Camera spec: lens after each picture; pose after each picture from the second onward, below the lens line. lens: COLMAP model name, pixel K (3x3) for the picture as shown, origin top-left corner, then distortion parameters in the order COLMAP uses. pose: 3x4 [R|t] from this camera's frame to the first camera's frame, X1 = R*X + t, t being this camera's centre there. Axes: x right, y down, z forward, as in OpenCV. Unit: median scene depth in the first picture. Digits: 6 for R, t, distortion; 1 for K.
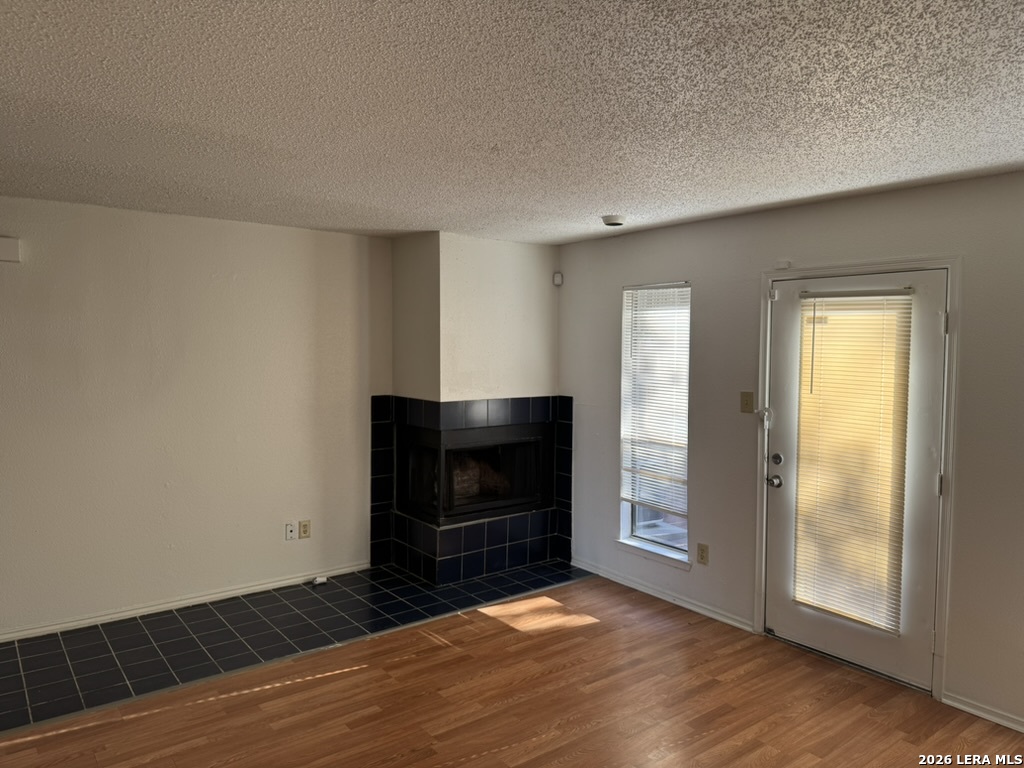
lens RADIAL K [[708.1, 0, 509.7], [0, 708.1, 385.0], [0, 0, 1]] dist [0.001812, -0.018604]
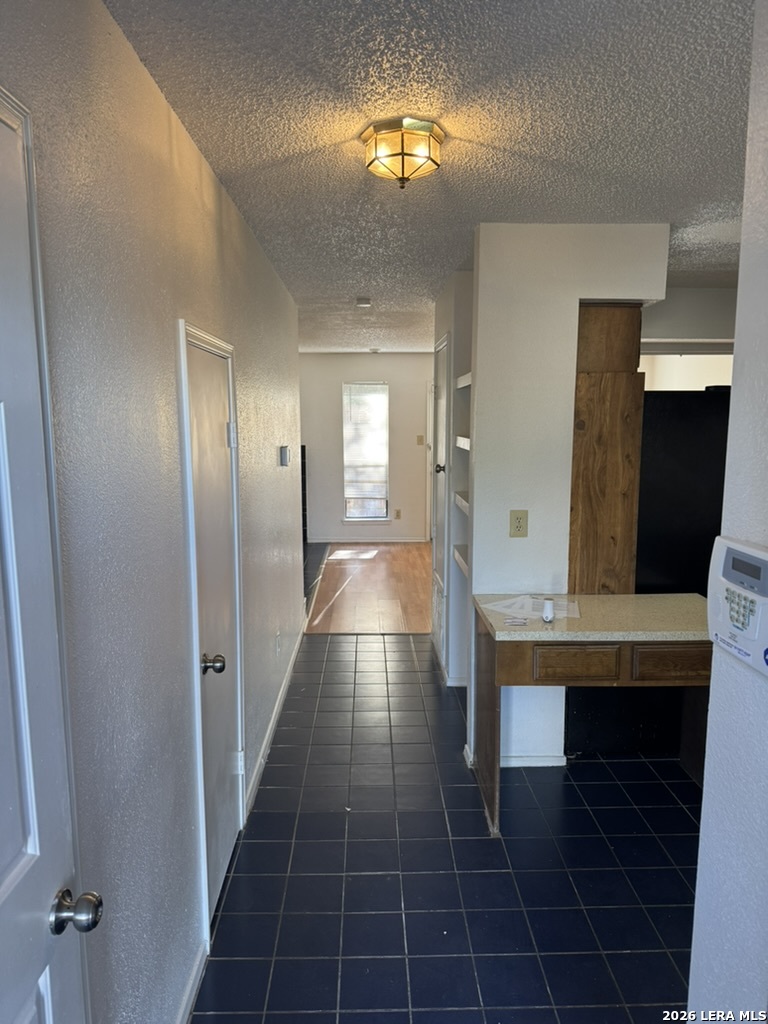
lens RADIAL K [[708.1, 0, 385.8], [0, 708.1, 510.9], [0, 0, 1]] dist [0.001812, -0.018604]
pose [[0.596886, -0.109555, 0.794811, -1.595693], [0.042953, 0.993576, 0.104695, 0.010755], [-0.801176, -0.028351, 0.597757, -0.235557]]
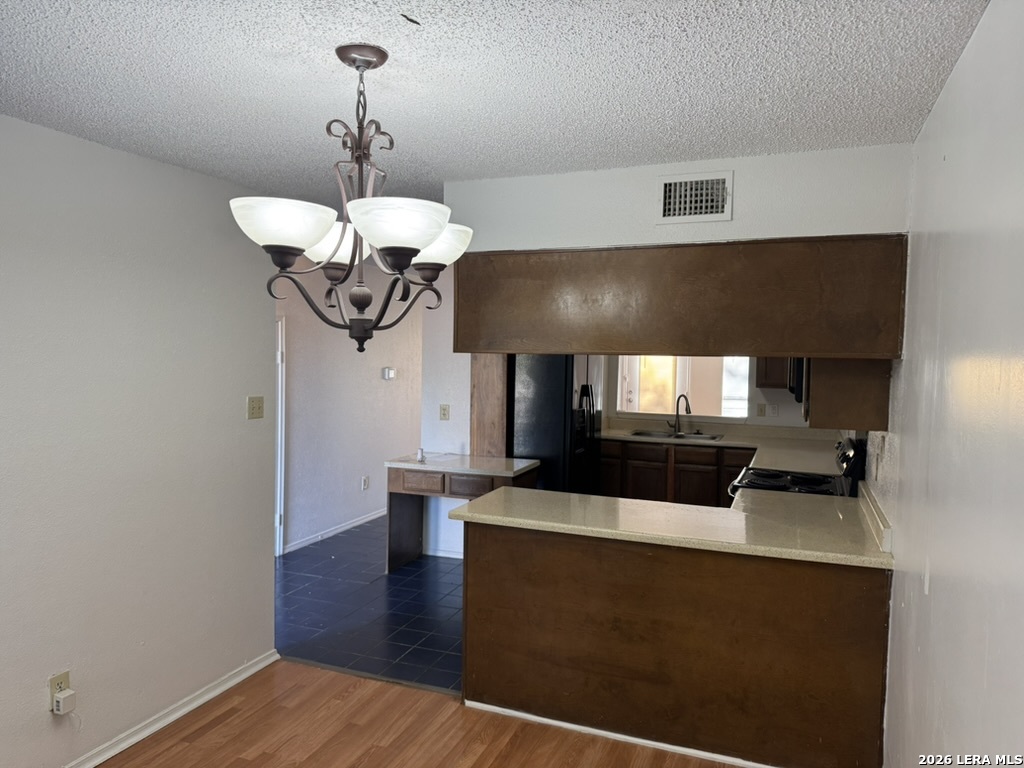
lens RADIAL K [[708.1, 0, 504.2], [0, 708.1, 381.5], [0, 0, 1]] dist [0.001812, -0.018604]
pose [[0.872087, -0.014741, 0.489128, -1.445969], [0.017387, 0.999848, -0.000867, 0.059053], [-0.489042, 0.009260, 0.872211, -1.201999]]
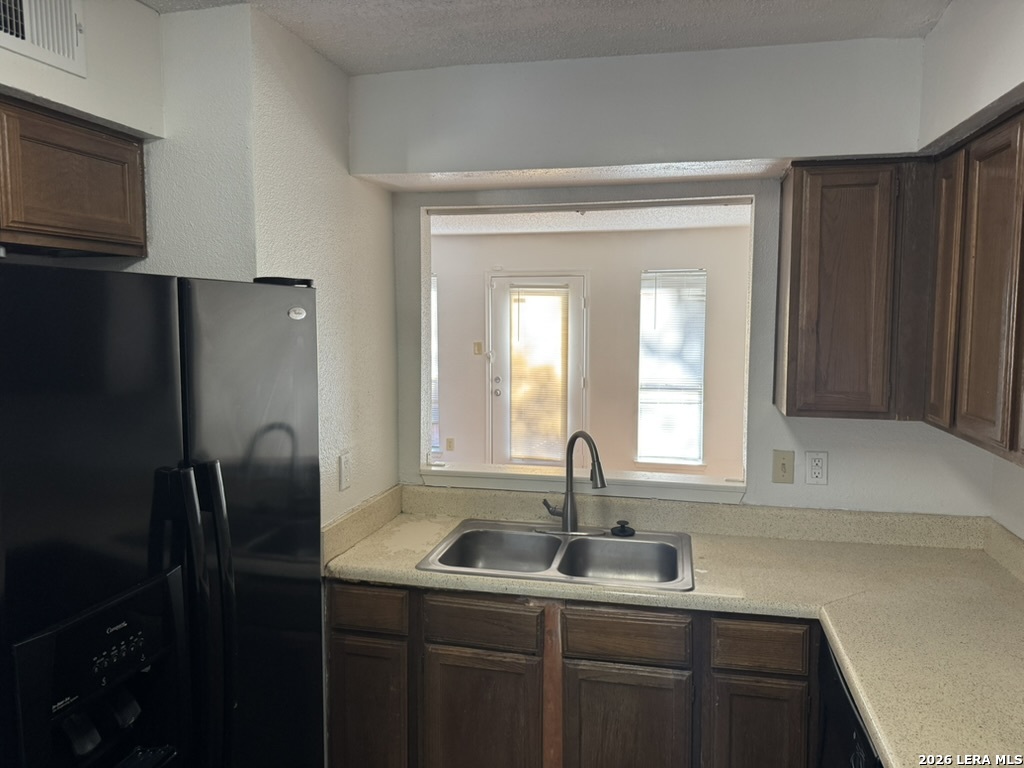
lens RADIAL K [[708.1, 0, 508.5], [0, 708.1, 386.0], [0, 0, 1]] dist [0.001812, -0.018604]
pose [[0.786674, -0.068214, 0.613588, -0.695401], [0.039267, 0.997393, 0.060539, 0.015558], [-0.616118, -0.023531, 0.787302, -0.402925]]
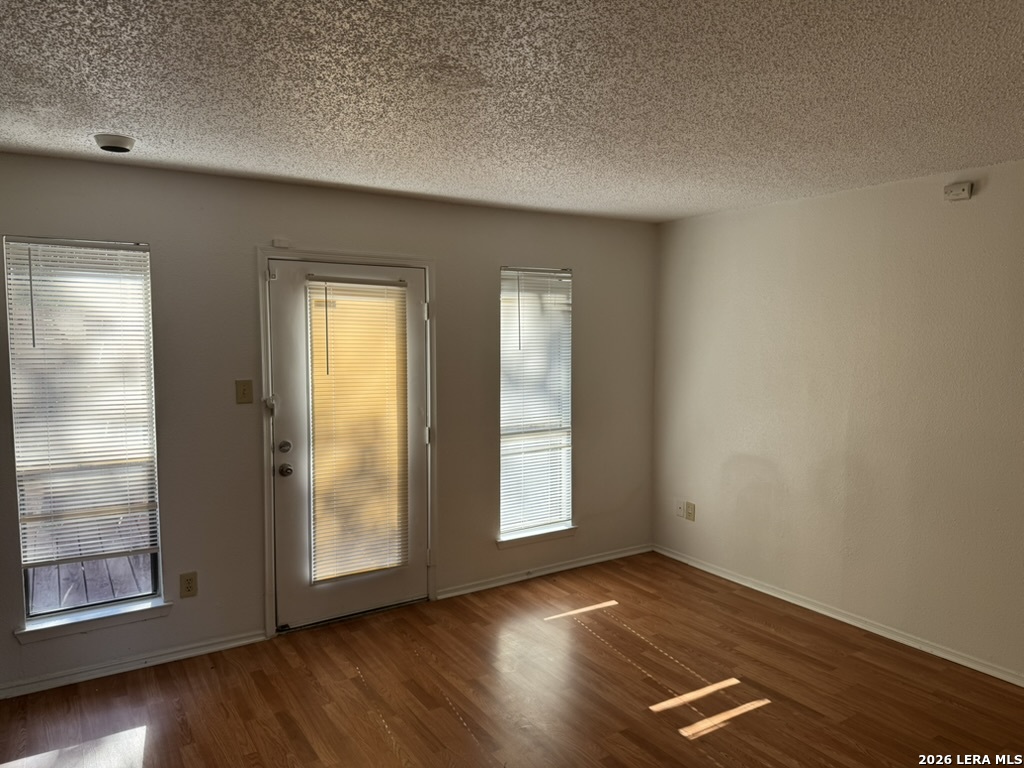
lens RADIAL K [[708.1, 0, 511.9], [0, 708.1, 378.3], [0, 0, 1]] dist [0.001812, -0.018604]
pose [[0.060324, -0.072649, 0.995532, -0.569129], [0.053152, 0.996167, 0.069474, -0.039266], [-0.996763, 0.048723, 0.063954, 0.649848]]
